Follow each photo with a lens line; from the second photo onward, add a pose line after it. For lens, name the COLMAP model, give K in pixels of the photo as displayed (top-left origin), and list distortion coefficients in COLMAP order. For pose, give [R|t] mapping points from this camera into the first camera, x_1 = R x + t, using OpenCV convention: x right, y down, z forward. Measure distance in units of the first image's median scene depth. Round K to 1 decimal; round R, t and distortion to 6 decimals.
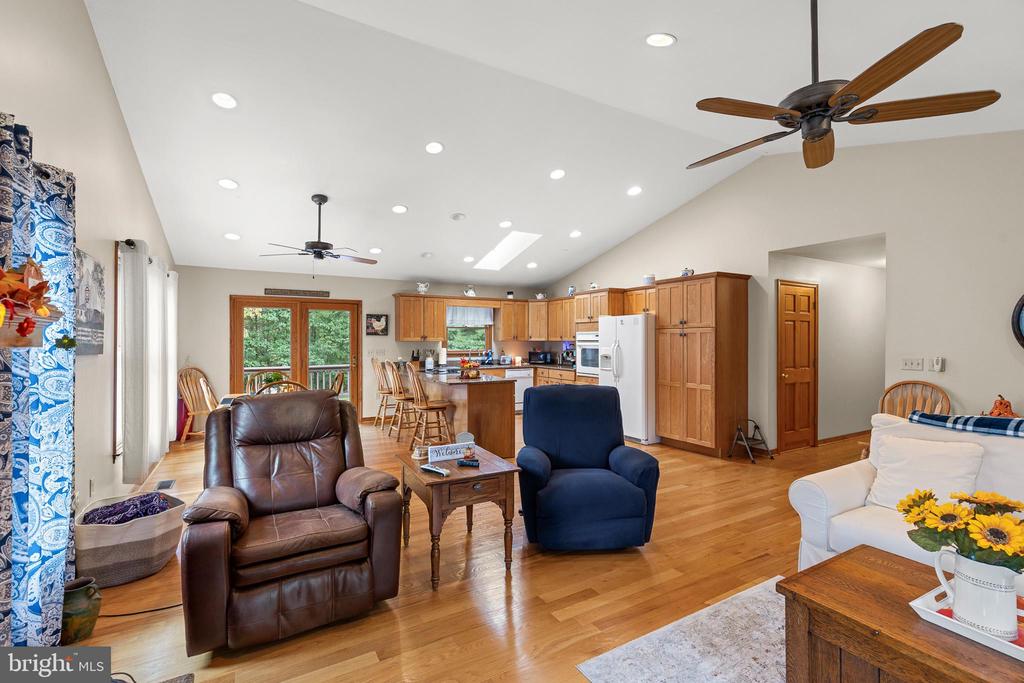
lens RADIAL K [[459.8, 0, 511.4], [0, 459.8, 340.0], [0, 0, 1]] dist [0.007689, -0.001679]
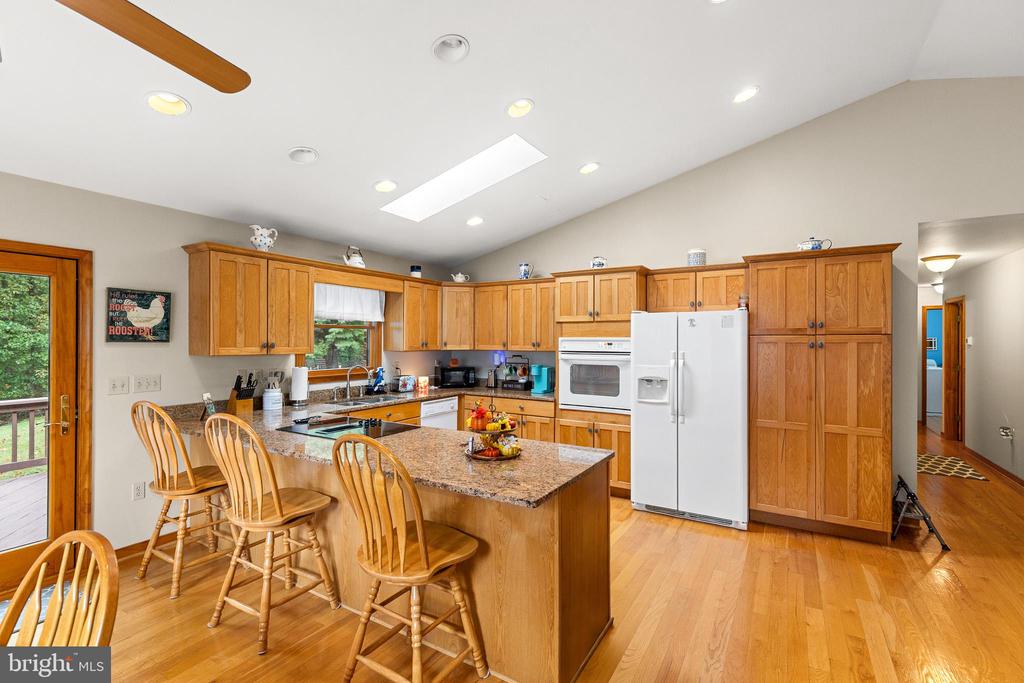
lens RADIAL K [[459.8, 0, 510.9], [0, 459.8, 338.9], [0, 0, 1]] dist [0.007689, -0.001679]
pose [[0.873292, 0.004527, 0.487175, -0.202060], [-0.003035, 0.999988, -0.003851, -0.012008], [-0.487187, 0.001884, 0.873296, 0.481482]]
